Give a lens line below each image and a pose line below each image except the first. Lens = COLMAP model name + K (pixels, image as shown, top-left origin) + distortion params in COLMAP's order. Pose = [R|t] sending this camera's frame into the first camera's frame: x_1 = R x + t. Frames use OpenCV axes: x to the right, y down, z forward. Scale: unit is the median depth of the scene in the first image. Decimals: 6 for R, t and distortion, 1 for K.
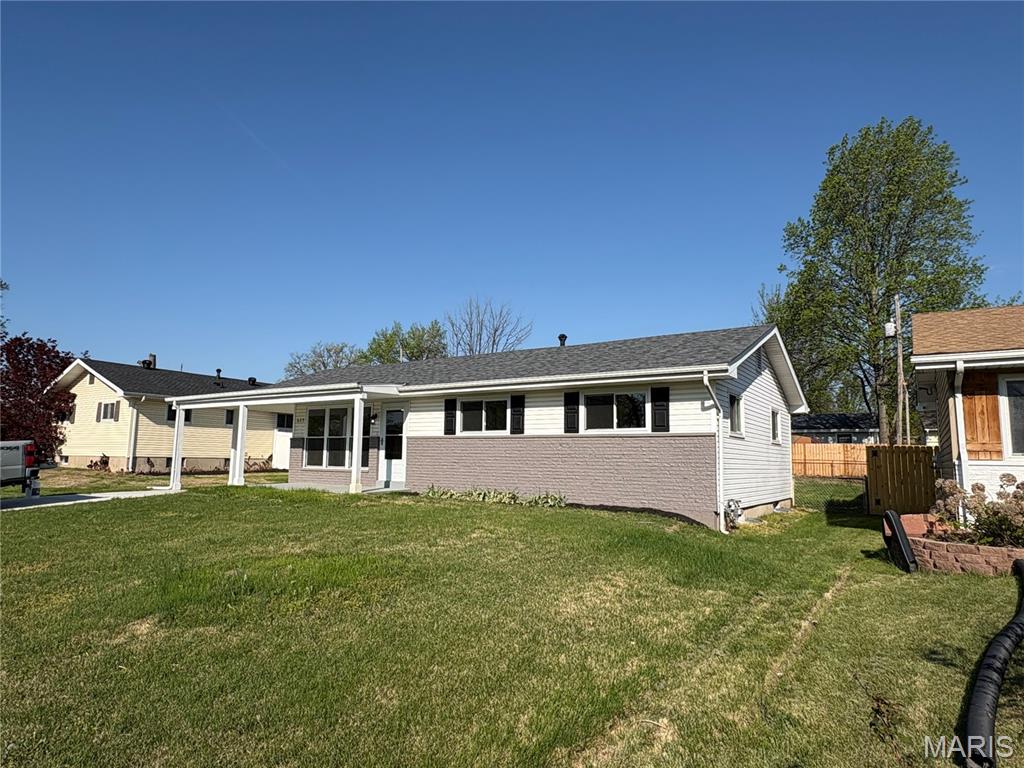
lens RADIAL K [[614.1, 0, 504.5], [0, 614.1, 387.9], [0, 0, 1]] dist [0.005813, 0.000200]
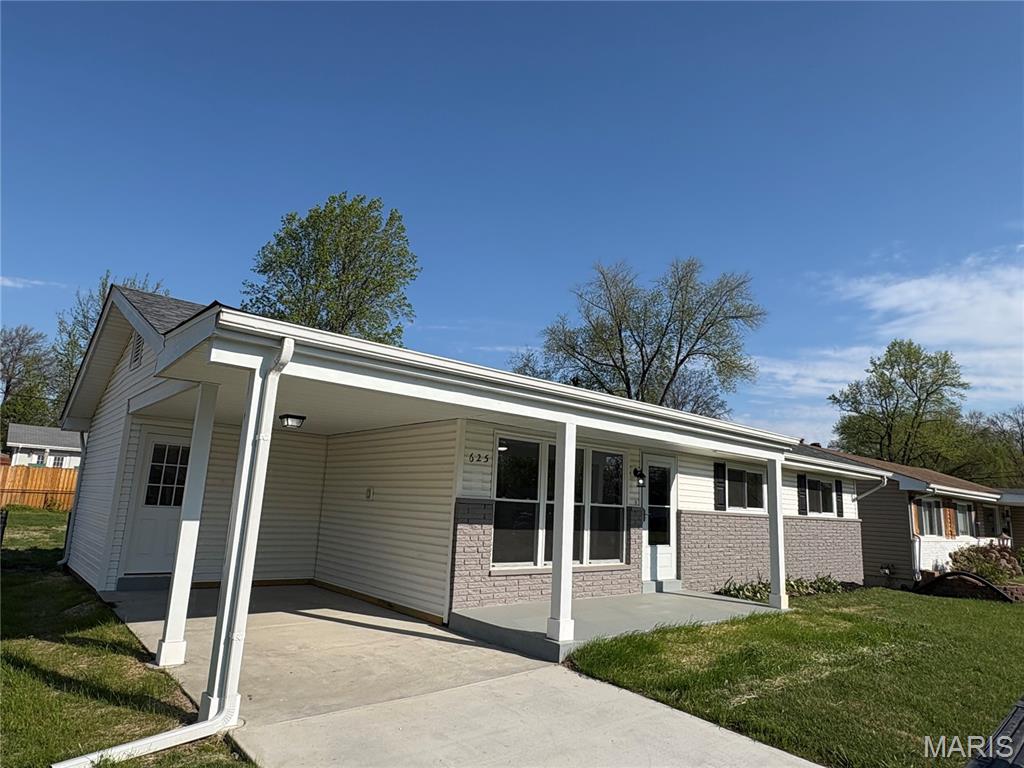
lens RADIAL K [[614.1, 0, 509.1], [0, 614.1, 385.7], [0, 0, 1]] dist [0.005813, 0.000200]
pose [[0.268032, 0.179183, 0.946601, -0.902659], [-0.155726, 0.977689, -0.140973, 0.072621], [-0.950741, -0.109625, 0.289955, 1.033120]]
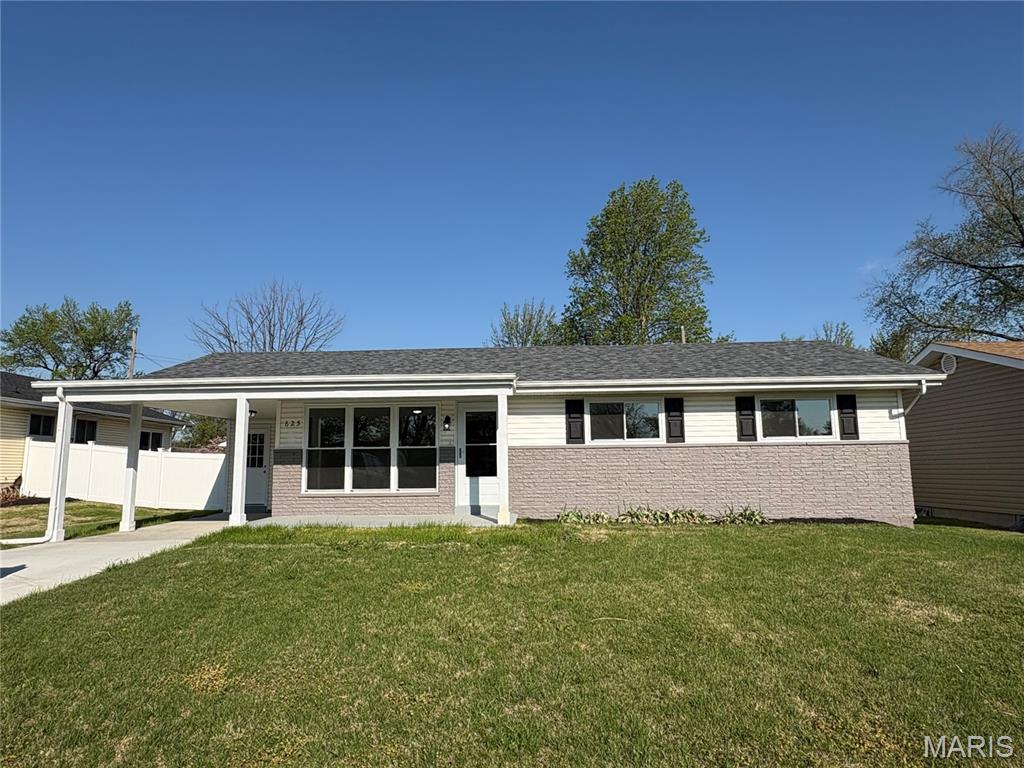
lens RADIAL K [[614.1, 0, 509.4], [0, 614.1, 380.4], [0, 0, 1]] dist [0.005813, 0.000200]
pose [[0.853711, 0.048569, 0.518477, -0.581329], [-0.035073, 0.998743, -0.035808, 0.024719], [-0.519564, 0.012385, 0.854342, 0.346793]]
